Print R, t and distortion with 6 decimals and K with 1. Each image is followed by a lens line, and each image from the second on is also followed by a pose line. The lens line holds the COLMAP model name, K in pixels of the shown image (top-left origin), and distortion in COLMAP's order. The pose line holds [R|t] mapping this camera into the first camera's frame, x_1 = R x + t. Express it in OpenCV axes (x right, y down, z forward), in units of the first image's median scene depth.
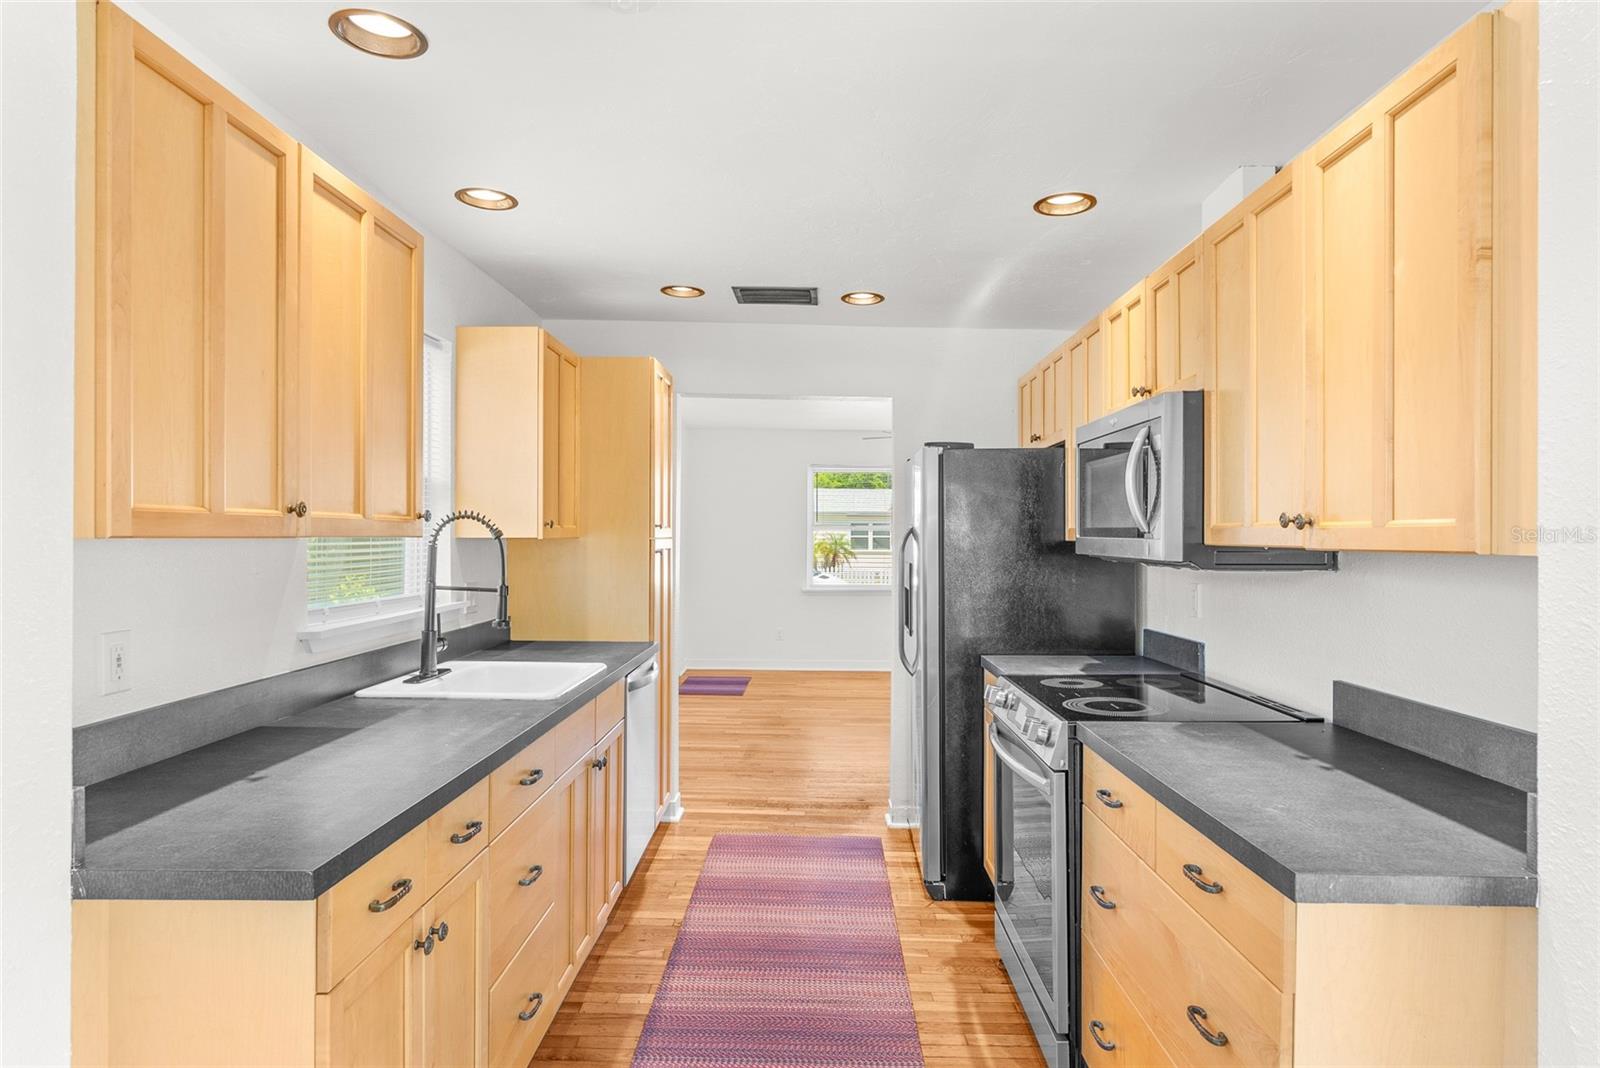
lens RADIAL K [[897.0, 0, 804.6], [0, 897.0, 531.4], [0, 0, 1]] dist [-0.000845, 0.000280]
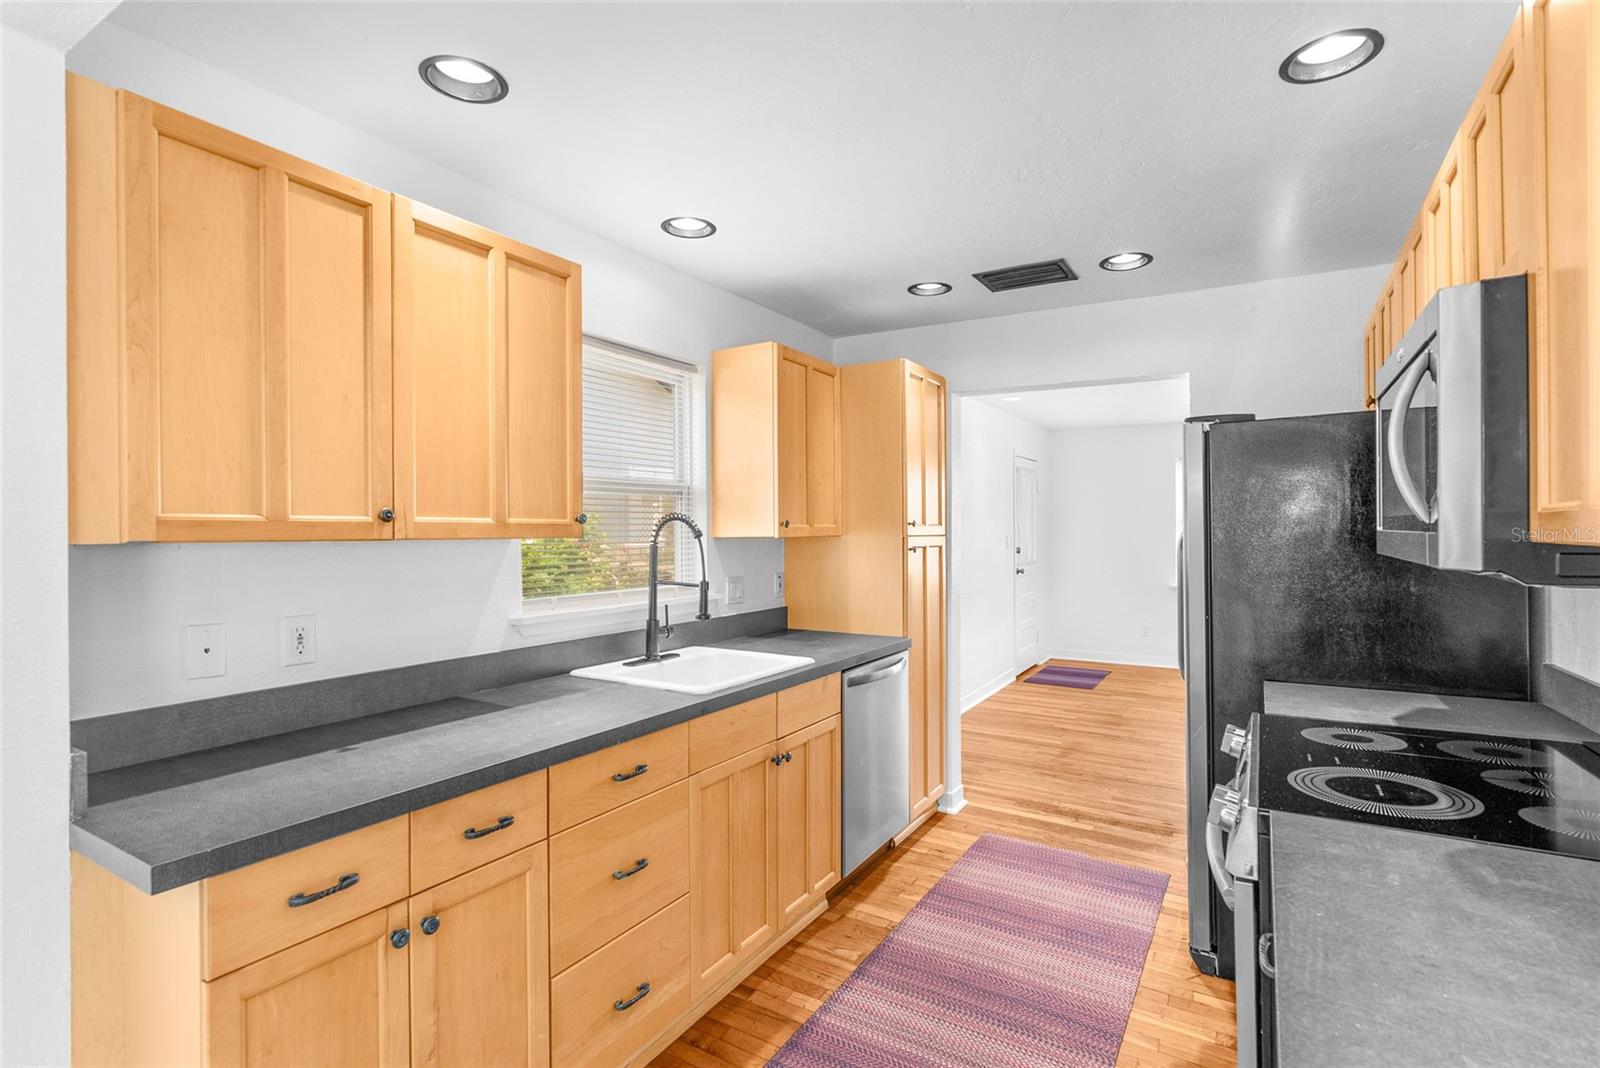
lens RADIAL K [[755.5, 0, 800.0], [0, 755.5, 534.0], [0, 0, 1]] dist [-0.001196, -0.000414]
pose [[0.860642, -0.009211, -0.509127, 0.199860], [0.012490, 0.999917, 0.003022, 0.001518], [0.509057, -0.008960, 0.860686, 0.239259]]
